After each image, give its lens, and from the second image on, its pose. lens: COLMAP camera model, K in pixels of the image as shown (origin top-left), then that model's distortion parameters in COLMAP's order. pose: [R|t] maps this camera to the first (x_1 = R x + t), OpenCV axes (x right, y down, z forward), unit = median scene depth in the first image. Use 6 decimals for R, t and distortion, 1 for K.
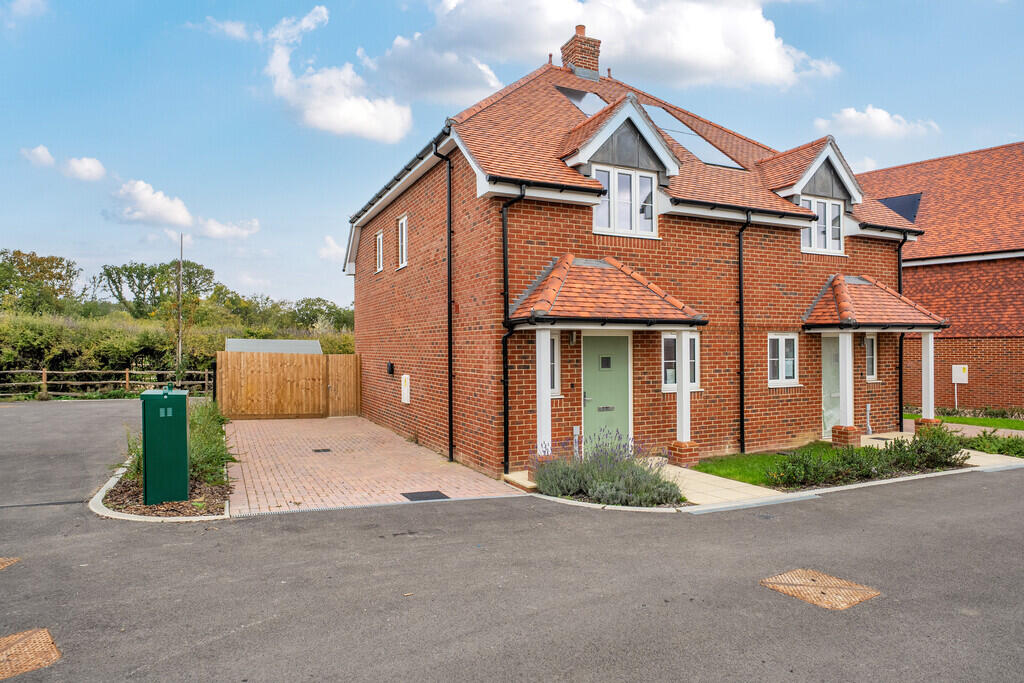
lens RADIAL K [[610.1, 0, 512.0], [0, 610.1, 341.5], [0, 0, 1]] dist [0.002121, 0.000127]
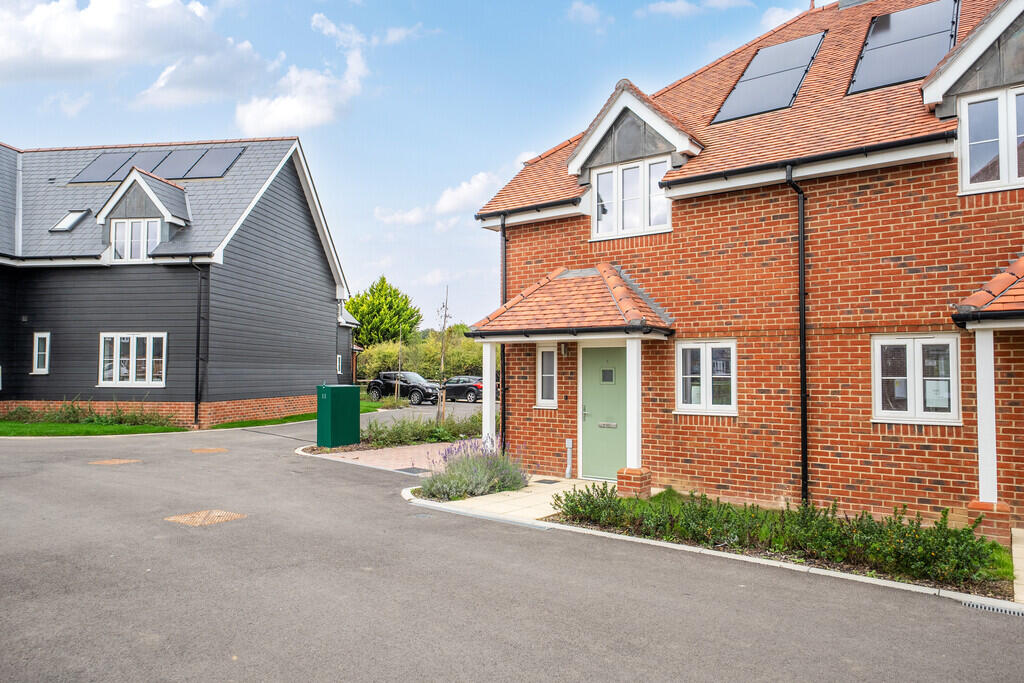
lens RADIAL K [[633.2, 0, 512.0], [0, 633.2, 341.5], [0, 0, 1]] dist [-0.002957, -0.000775]
pose [[0.494605, -0.027479, -0.868683, 0.887477], [0.007616, 0.999599, -0.027284, 0.007172], [0.869084, 0.006879, 0.494616, 0.376342]]
